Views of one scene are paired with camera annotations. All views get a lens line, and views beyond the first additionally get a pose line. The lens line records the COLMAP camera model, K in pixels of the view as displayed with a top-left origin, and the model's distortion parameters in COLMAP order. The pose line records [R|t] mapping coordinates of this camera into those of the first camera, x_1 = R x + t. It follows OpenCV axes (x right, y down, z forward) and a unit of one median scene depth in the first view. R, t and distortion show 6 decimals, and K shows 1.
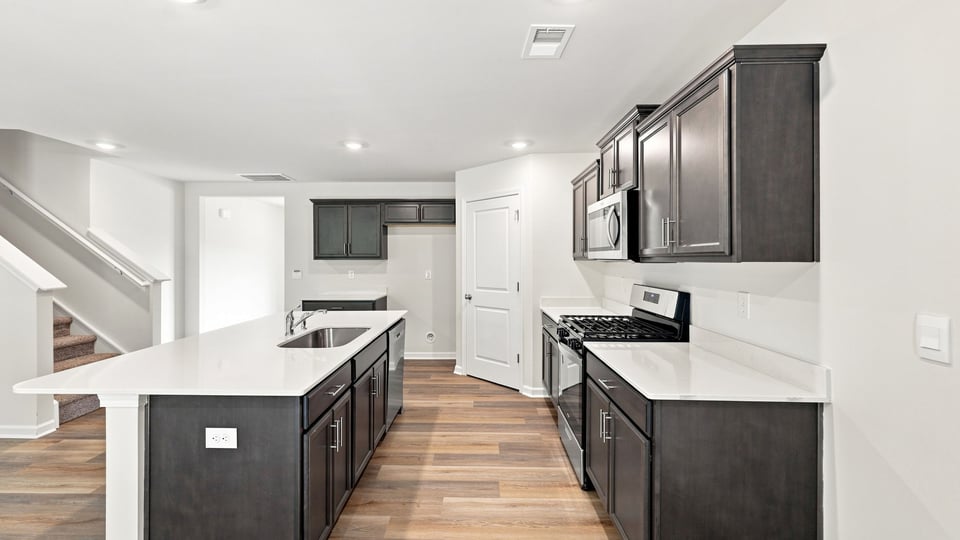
lens RADIAL K [[410.2, 0, 467.8], [0, 410.2, 255.2], [0, 0, 1]] dist [0.011925, -0.001734]
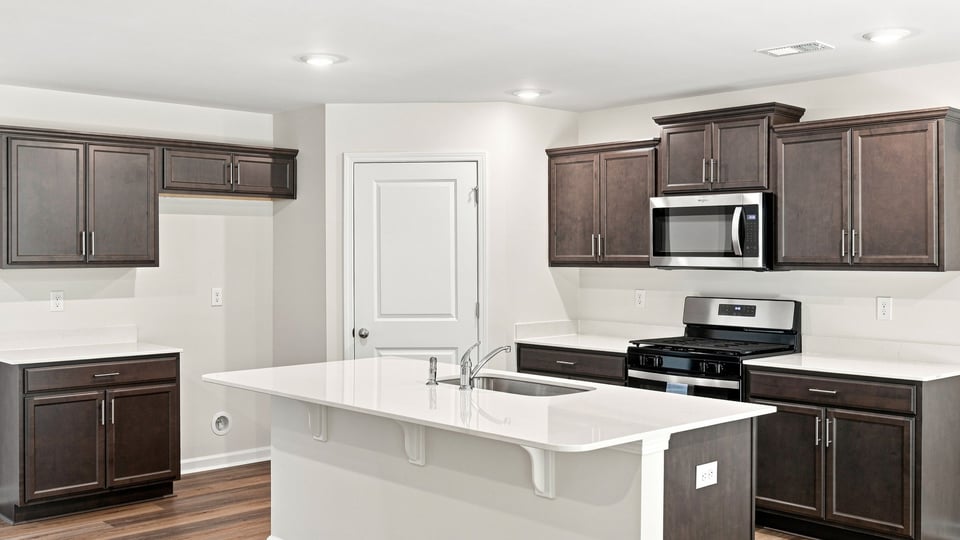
lens RADIAL K [[981.8, 0, 463.1], [0, 981.8, 249.4], [0, 0, 1]] dist [-0.003735, 0.000000]
pose [[0.719450, 0.003537, 0.694535, -0.886384], [-0.006345, 0.999979, 0.001479, -0.016235], [-0.694515, -0.005471, 0.719458, -0.057955]]
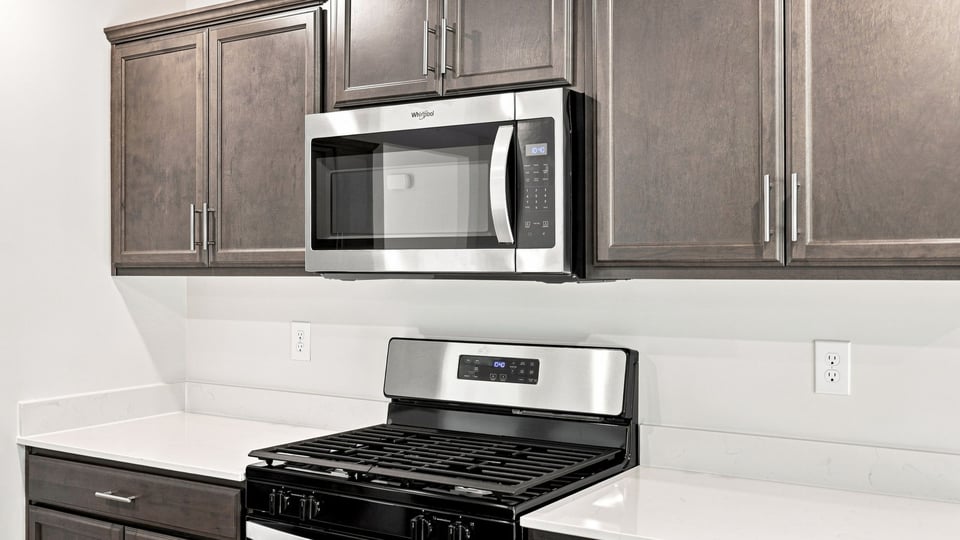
lens RADIAL K [[981.8, 0, 457.8], [0, 981.8, 261.7], [0, 0, 1]] dist [-0.003735, 0.000000]
pose [[0.522268, 0.006141, 0.852760, -0.236276], [-0.006889, 0.999972, -0.002982, 0.001525], [-0.852754, -0.004317, 0.522295, 0.338642]]
